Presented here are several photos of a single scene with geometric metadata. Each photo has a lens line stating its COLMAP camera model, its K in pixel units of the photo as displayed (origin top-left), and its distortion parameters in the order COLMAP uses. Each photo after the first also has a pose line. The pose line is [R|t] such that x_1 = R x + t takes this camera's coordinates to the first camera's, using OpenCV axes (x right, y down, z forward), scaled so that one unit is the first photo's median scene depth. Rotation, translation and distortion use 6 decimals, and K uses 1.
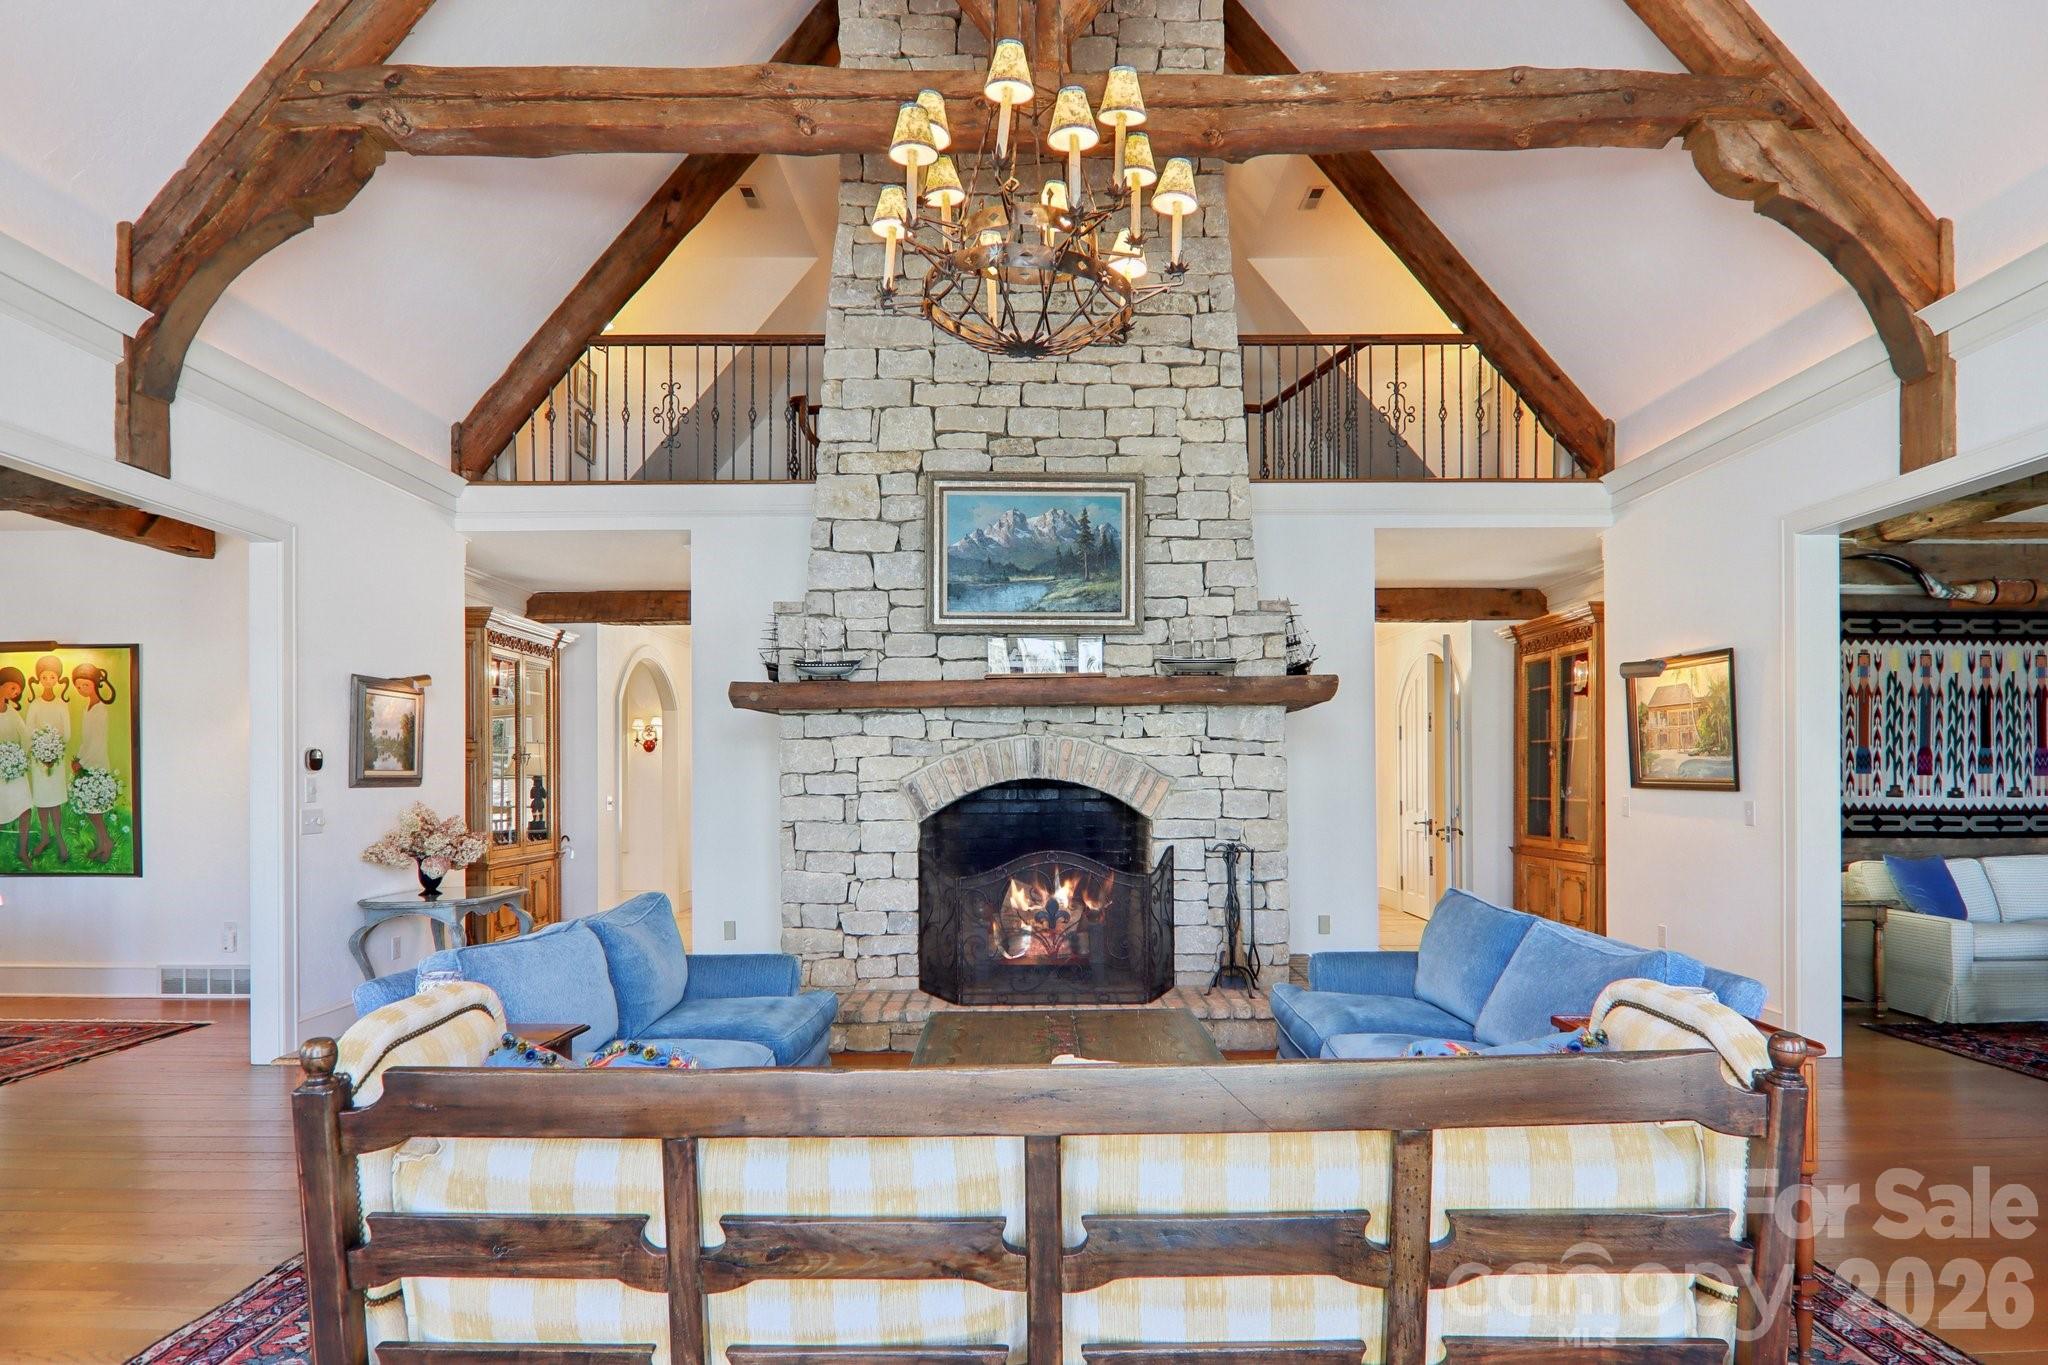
lens RADIAL K [[1144.8, 0, 1101.9], [0, 1144.8, 765.4], [0, 0, 1]] dist [0.003083, -0.013004]
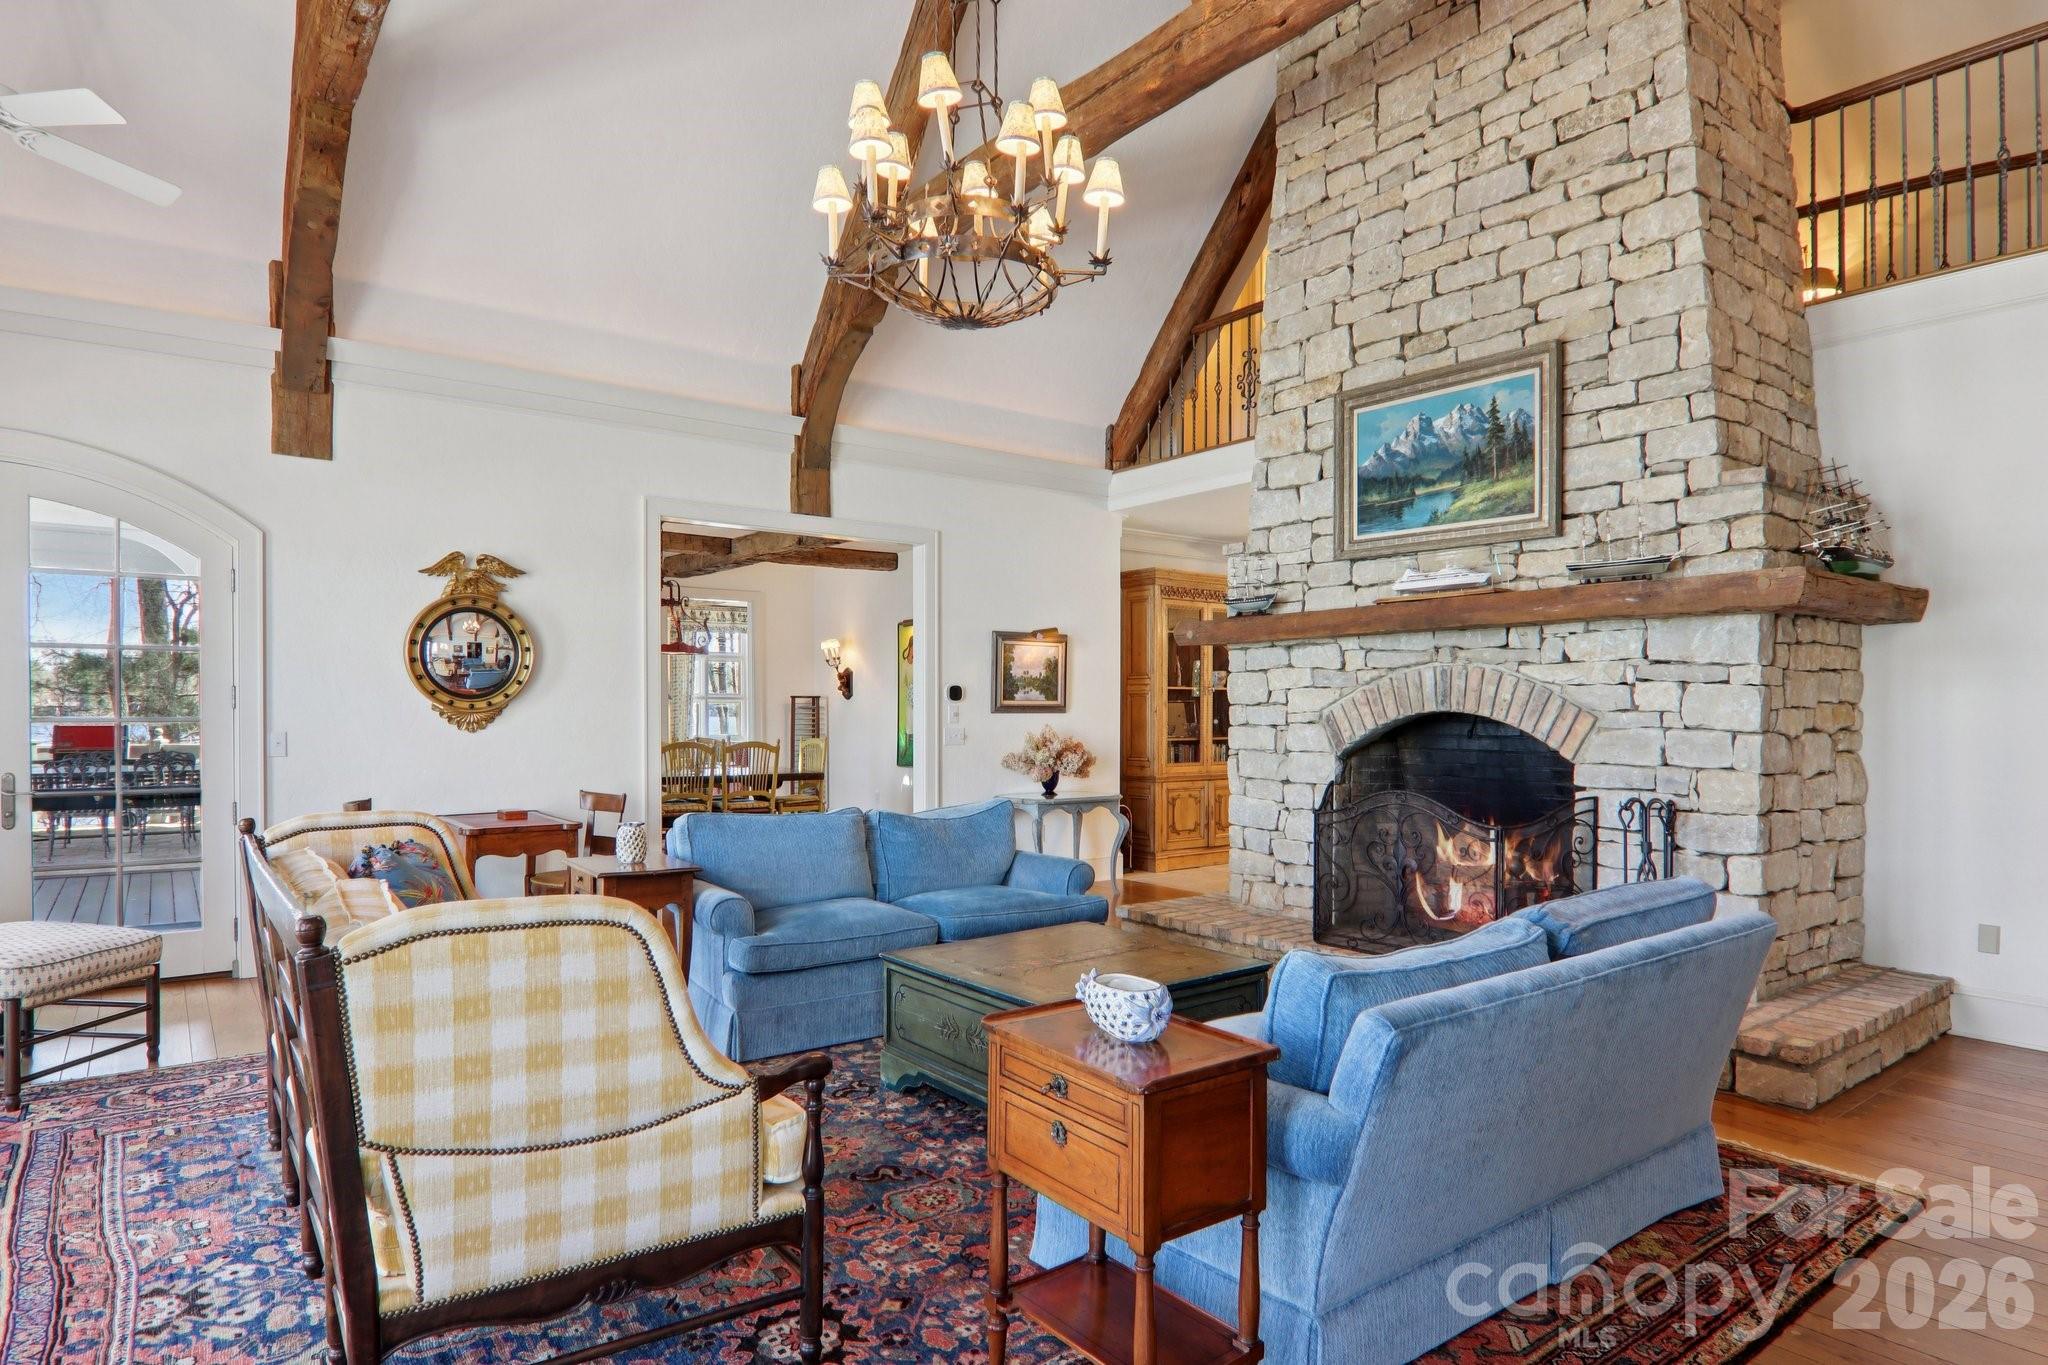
lens RADIAL K [[1144.8, 0, 1004.5], [0, 1144.8, 716.9], [0, 0, 1]] dist [0.003083, -0.013004]
pose [[0.584666, 0.014175, -0.811150, 0.465989], [0.002112, 0.999817, 0.018994, -0.002088], [0.811271, -0.012818, 0.584529, 0.197887]]
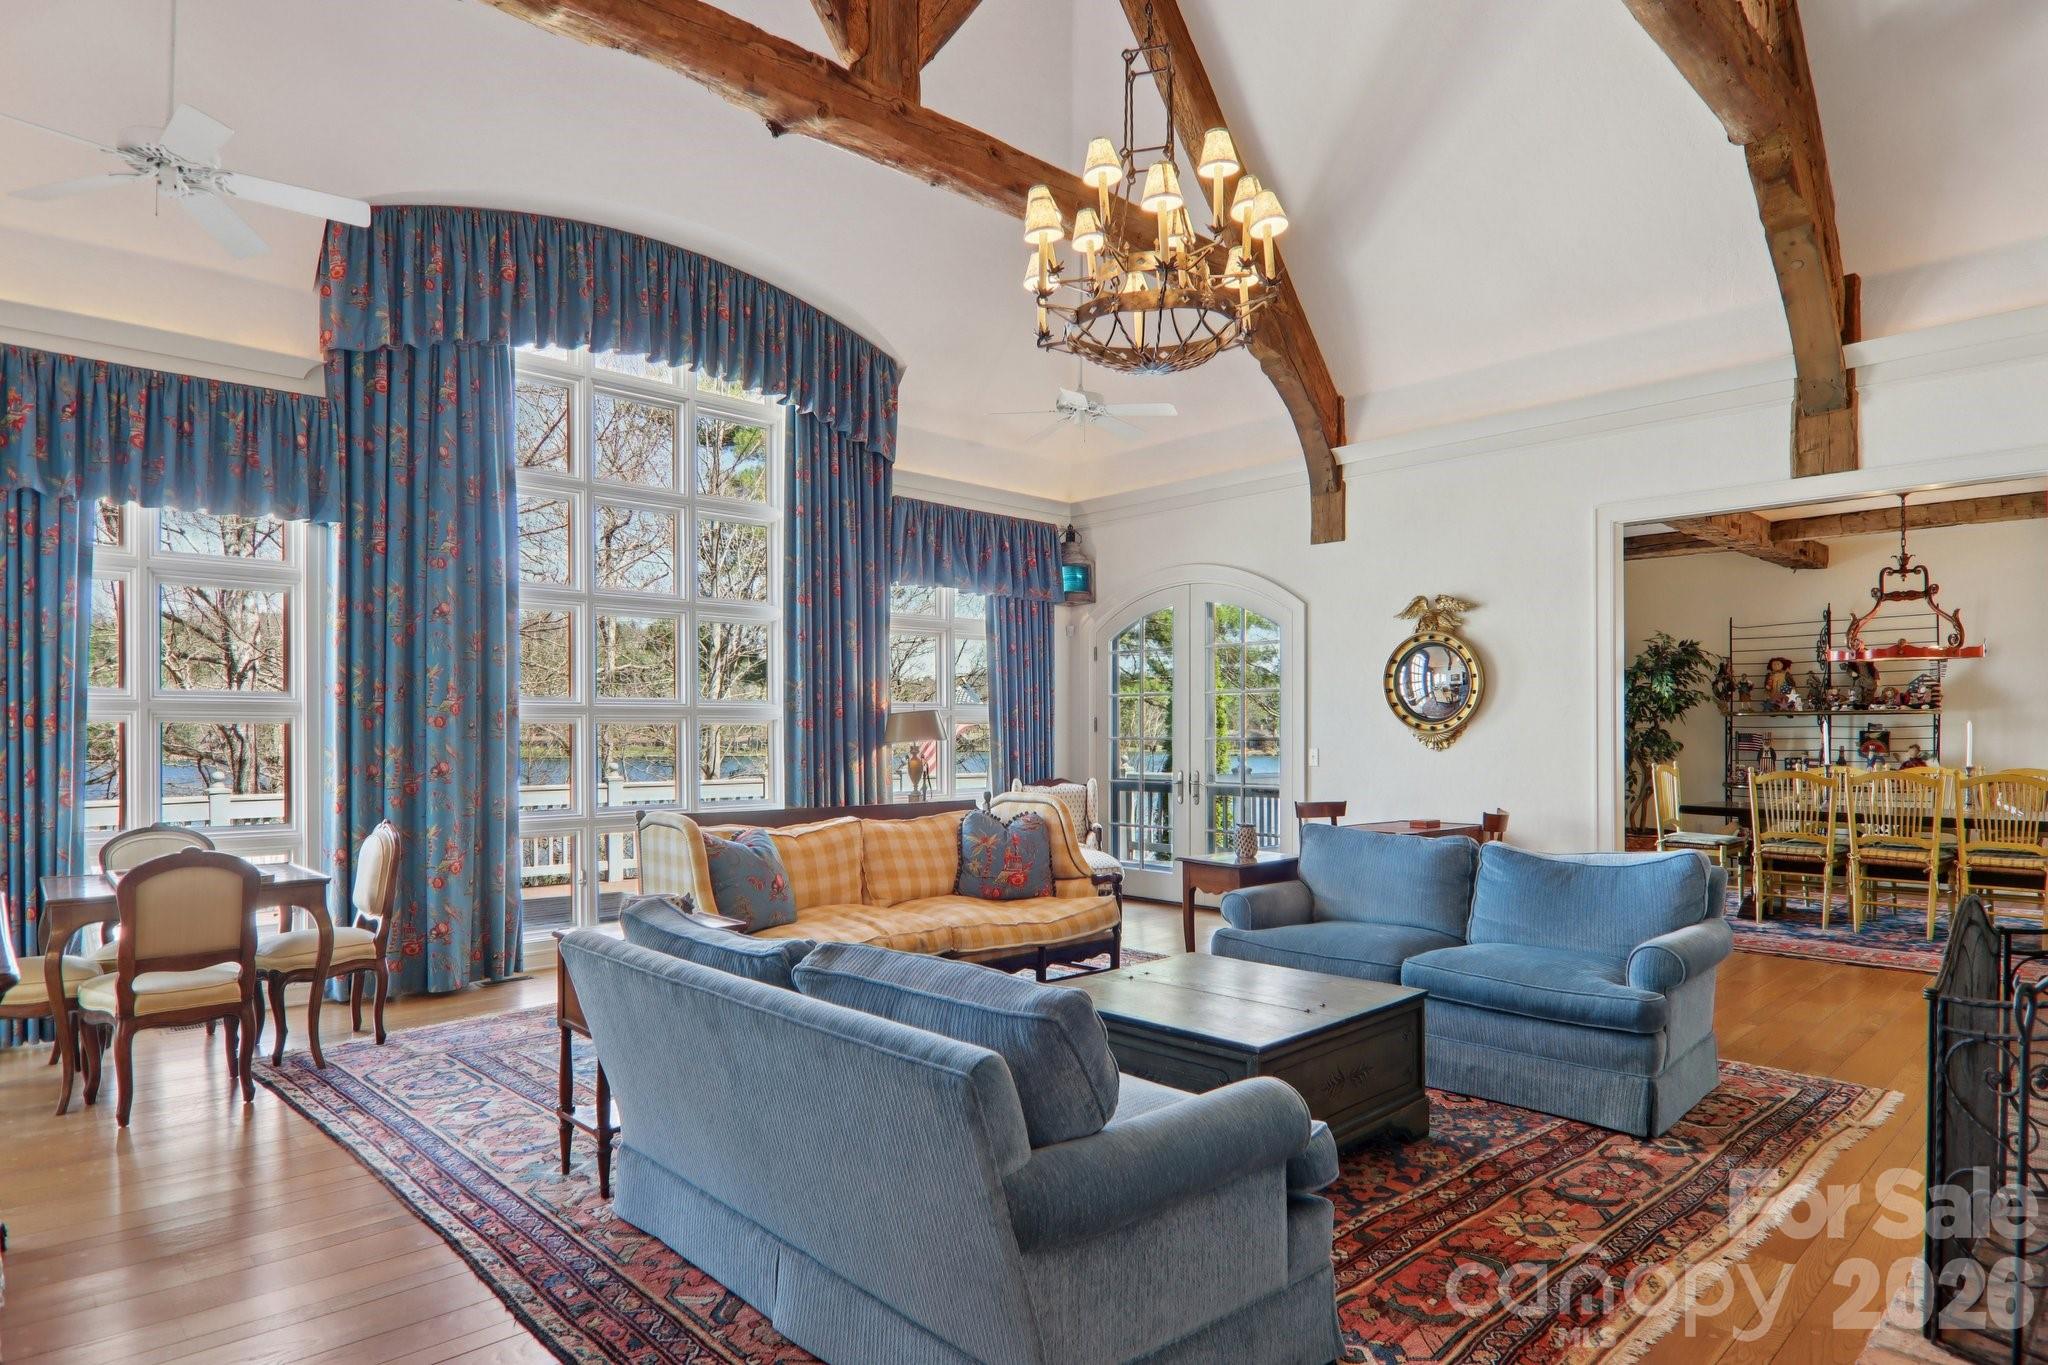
lens RADIAL K [[1144.8, 0, 1029.6], [0, 1144.8, 725.2], [0, 0, 1]] dist [0.003083, -0.013004]
pose [[-0.729149, 0.003217, -0.684347, 0.457740], [0.013032, 0.999873, -0.009185, 0.009126], [0.684231, -0.015615, -0.729098, 0.999175]]
